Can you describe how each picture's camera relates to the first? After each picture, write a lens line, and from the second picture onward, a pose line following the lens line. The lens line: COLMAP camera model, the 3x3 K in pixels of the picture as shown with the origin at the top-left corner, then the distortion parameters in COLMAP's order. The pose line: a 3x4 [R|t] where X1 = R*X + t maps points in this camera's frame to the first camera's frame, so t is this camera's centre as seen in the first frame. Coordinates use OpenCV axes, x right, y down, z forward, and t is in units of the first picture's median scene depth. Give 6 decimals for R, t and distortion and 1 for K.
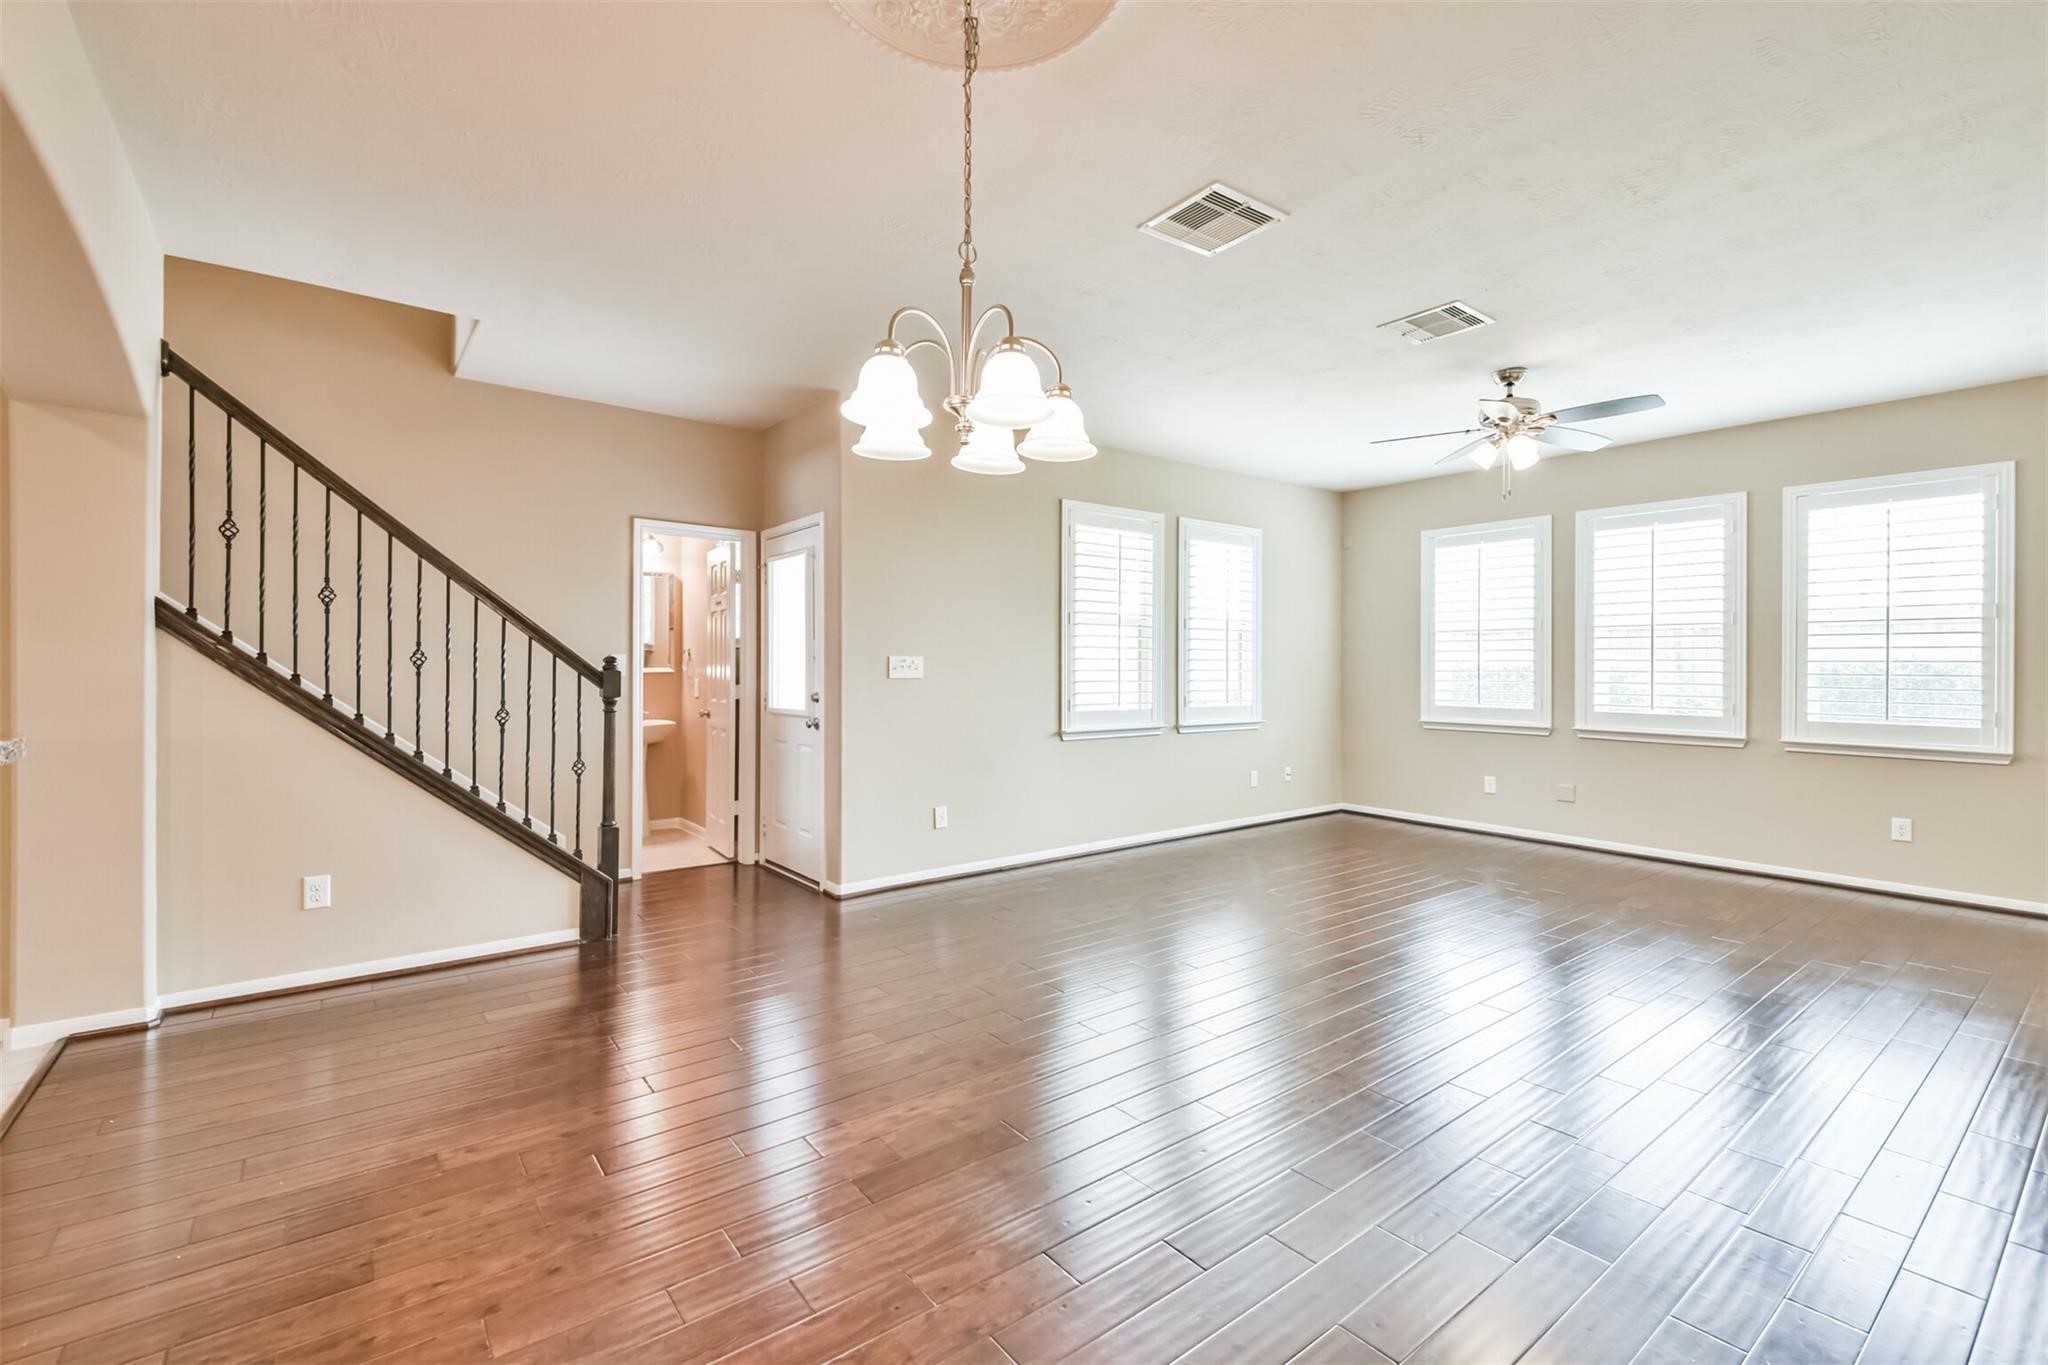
lens RADIAL K [[887.6, 0, 1029.0], [0, 887.6, 659.8], [0, 0, 1]] dist [0.049426, -0.031510]
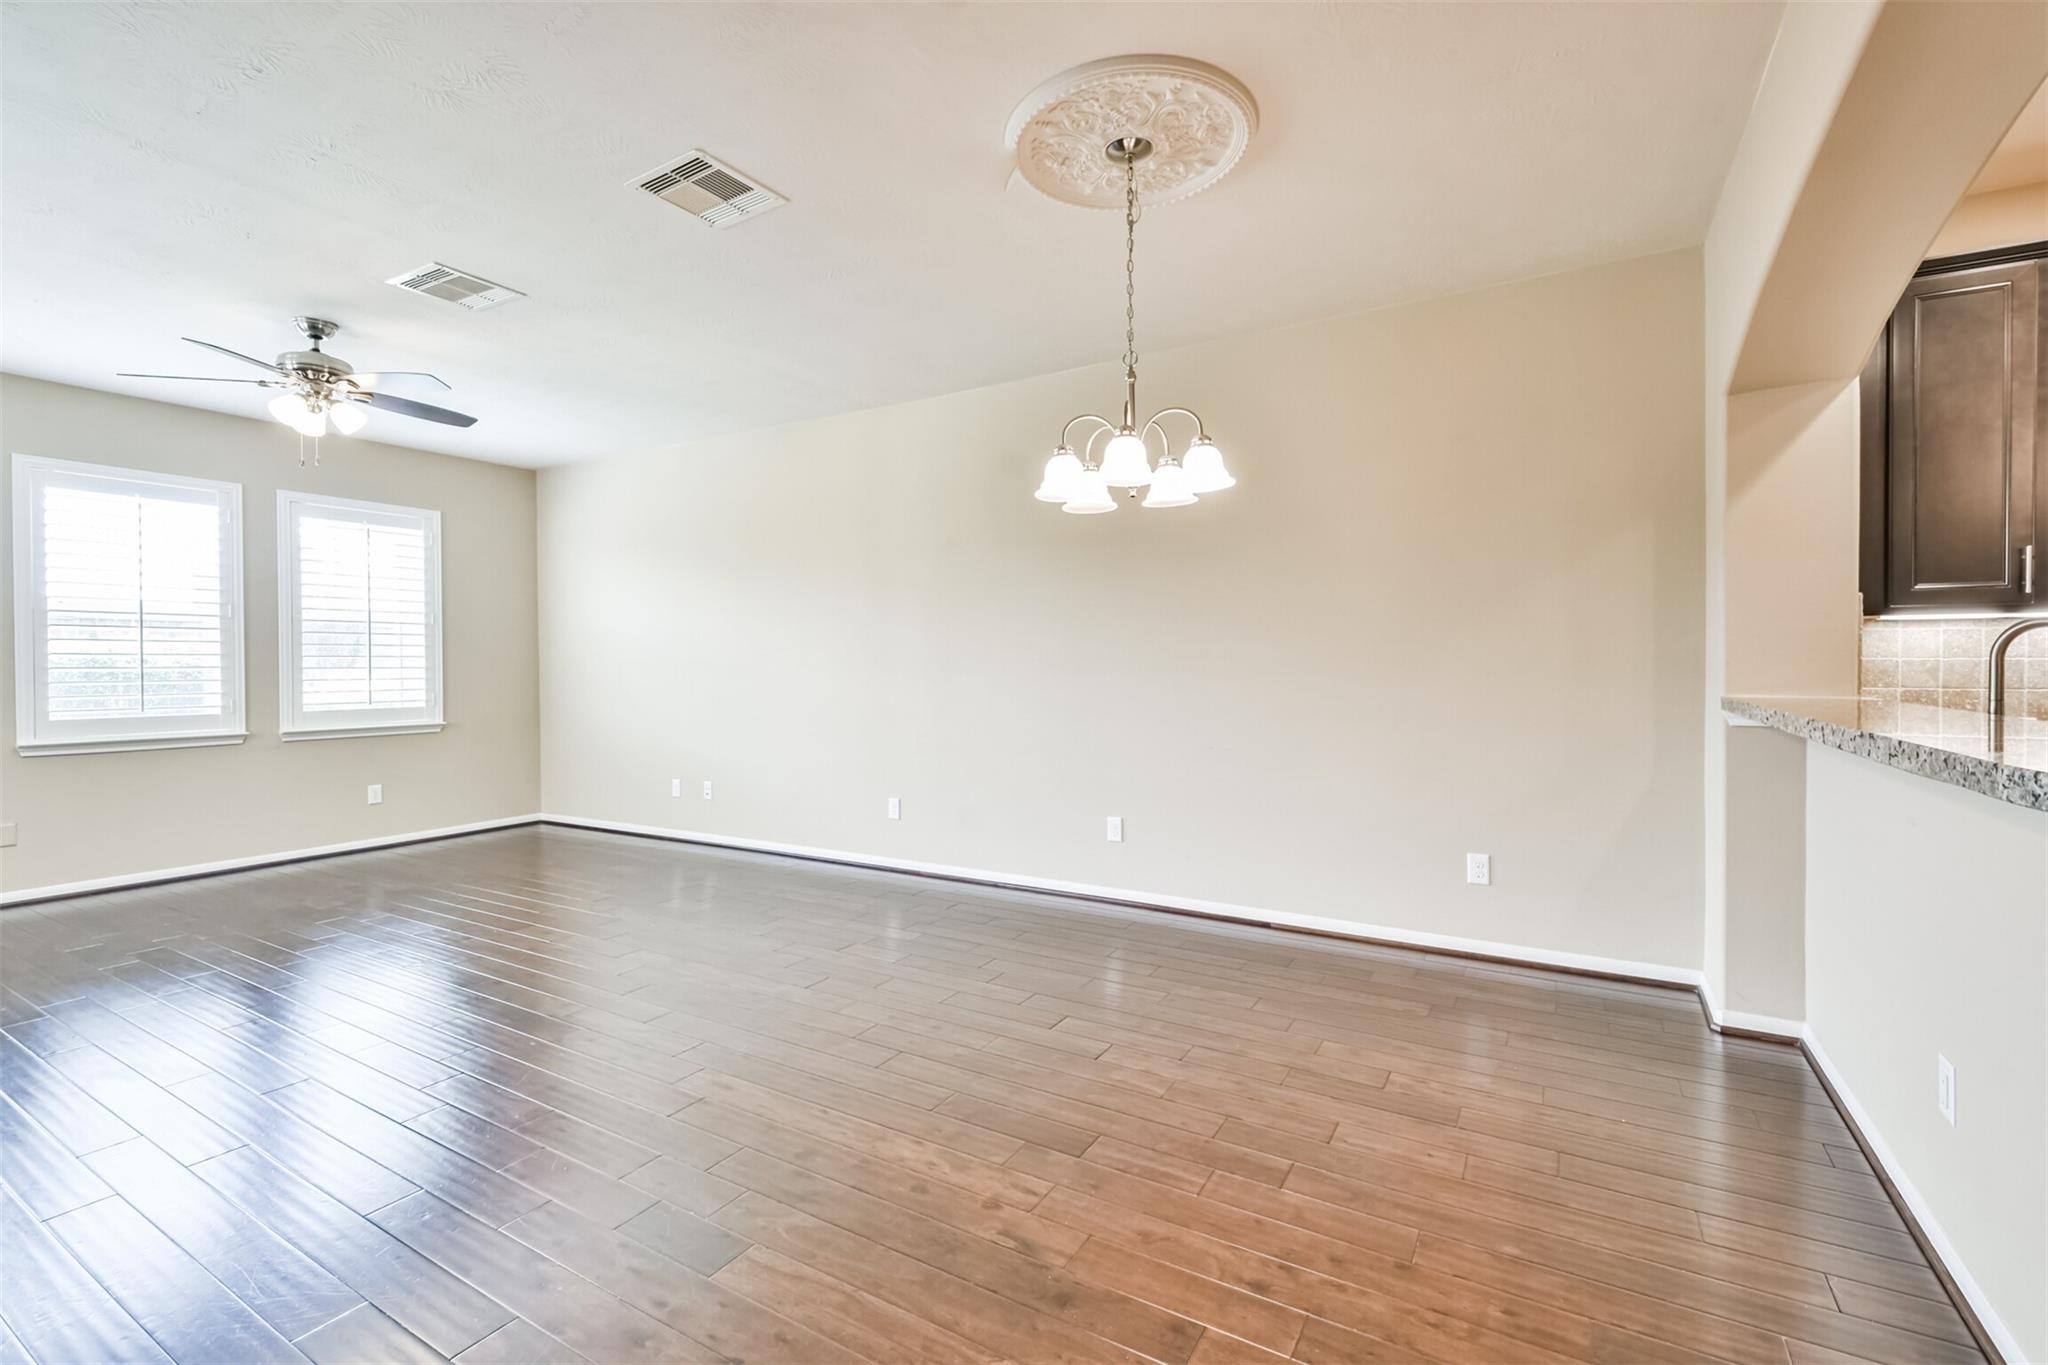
lens RADIAL K [[897.2, 0, 1024.2], [0, 897.2, 665.7], [0, 0, 1]] dist [0.027912, -0.014698]
pose [[-0.365803, -0.008074, 0.930657, -0.427949], [-0.004493, 0.999966, 0.006909, 0.001221], [-0.930682, -0.001654, -0.365826, 0.543864]]
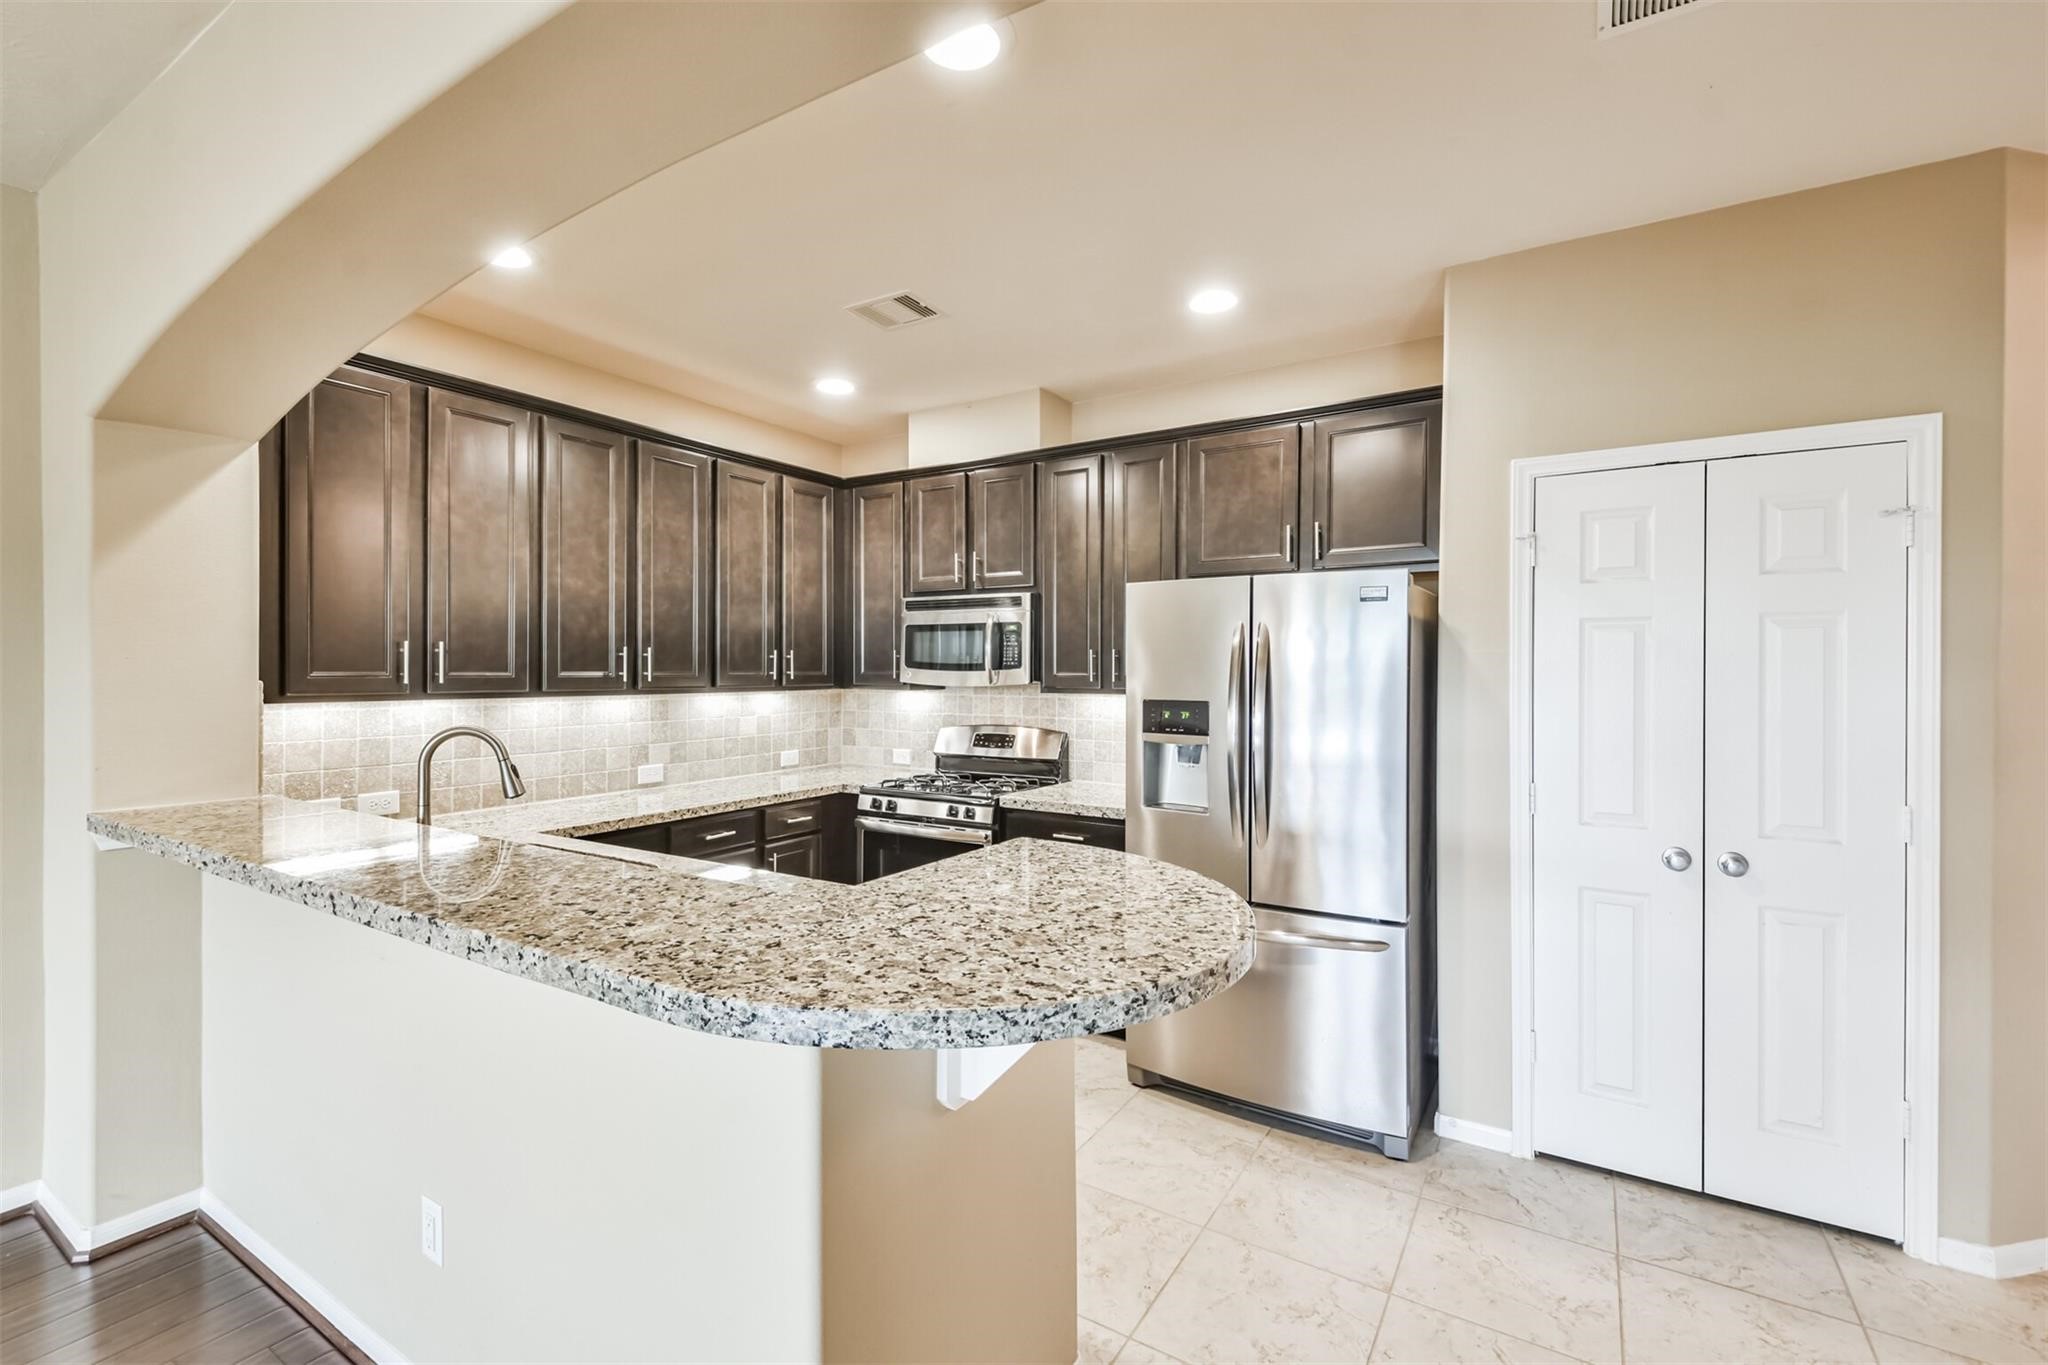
lens RADIAL K [[885.2, 0, 1031.4], [0, 885.2, 678.1], [0, 0, 1]] dist [0.030059, -0.009275]
pose [[-0.939435, -0.002946, -0.342716, -0.339266], [-0.003539, 0.999993, 0.001107, -0.040781], [0.342710, 0.002253, -0.939438, 0.489540]]
